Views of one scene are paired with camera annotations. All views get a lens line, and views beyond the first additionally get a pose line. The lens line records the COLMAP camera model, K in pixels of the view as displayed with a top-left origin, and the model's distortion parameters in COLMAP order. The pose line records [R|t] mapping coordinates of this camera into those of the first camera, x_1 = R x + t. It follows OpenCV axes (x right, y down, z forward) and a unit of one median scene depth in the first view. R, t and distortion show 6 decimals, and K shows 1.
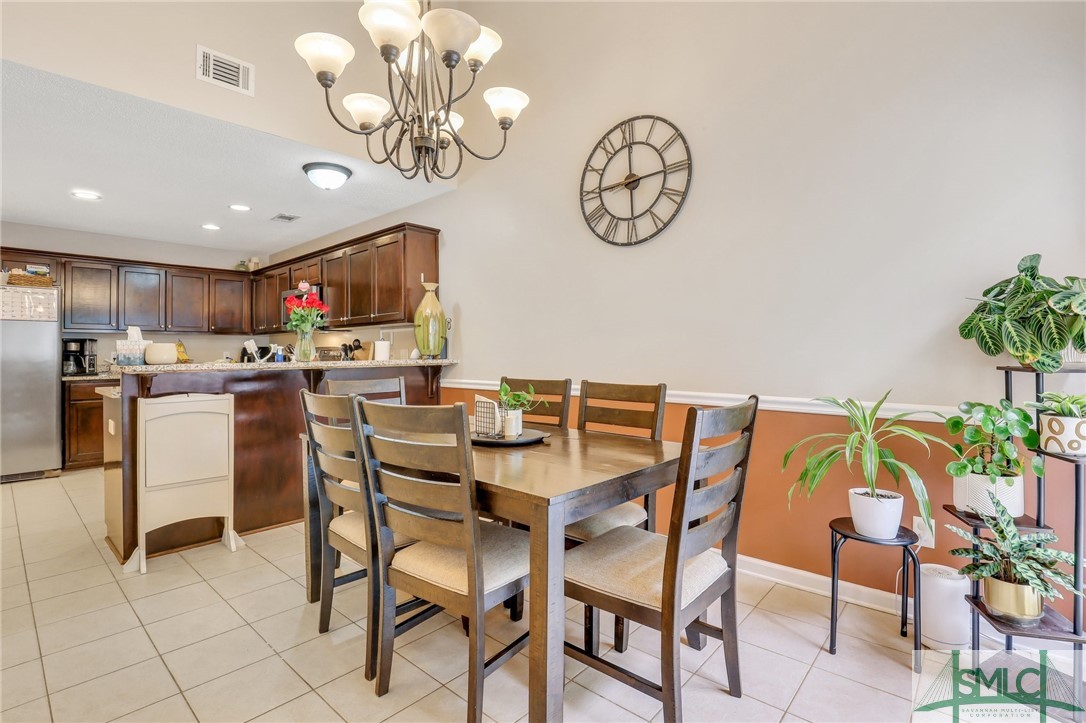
lens RADIAL K [[505.5, 0, 542.6], [0, 505.5, 354.5], [0, 0, 1]] dist [-0.017734, -0.000334]
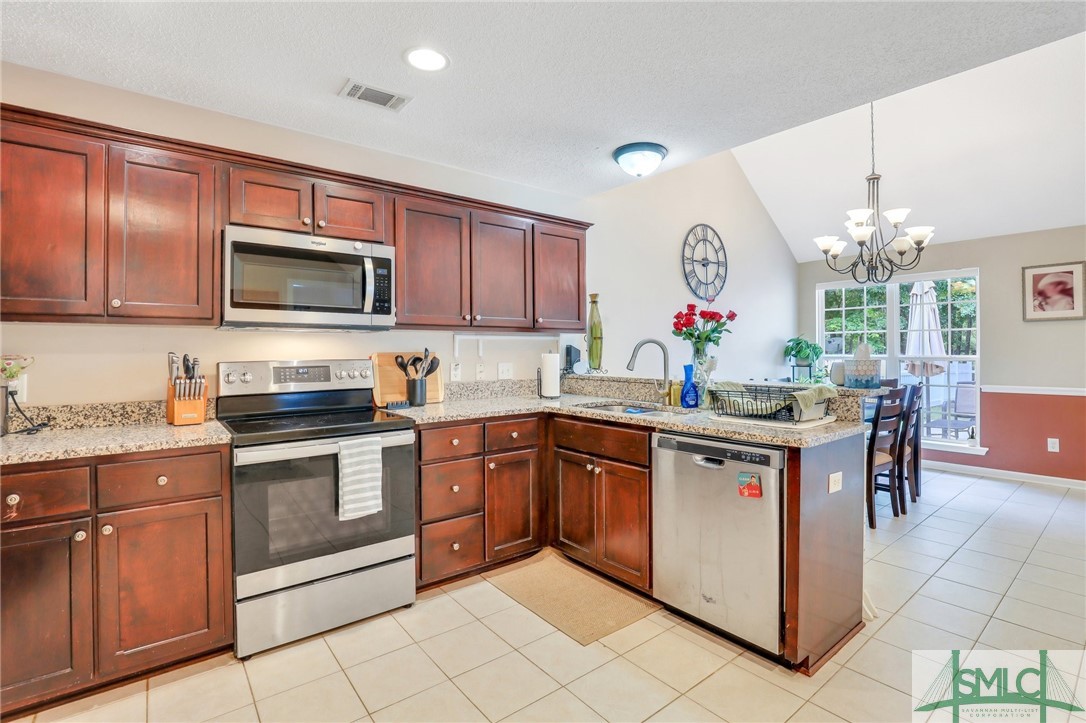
lens RADIAL K [[505.5, 0, 549.0], [0, 505.5, 349.7], [0, 0, 1]] dist [-0.017734, -0.000334]
pose [[0.171436, 0.009062, 0.985154, -1.551180], [0.008085, 0.999911, -0.010605, -0.033049], [-0.985162, 0.009783, 0.171347, 1.204528]]
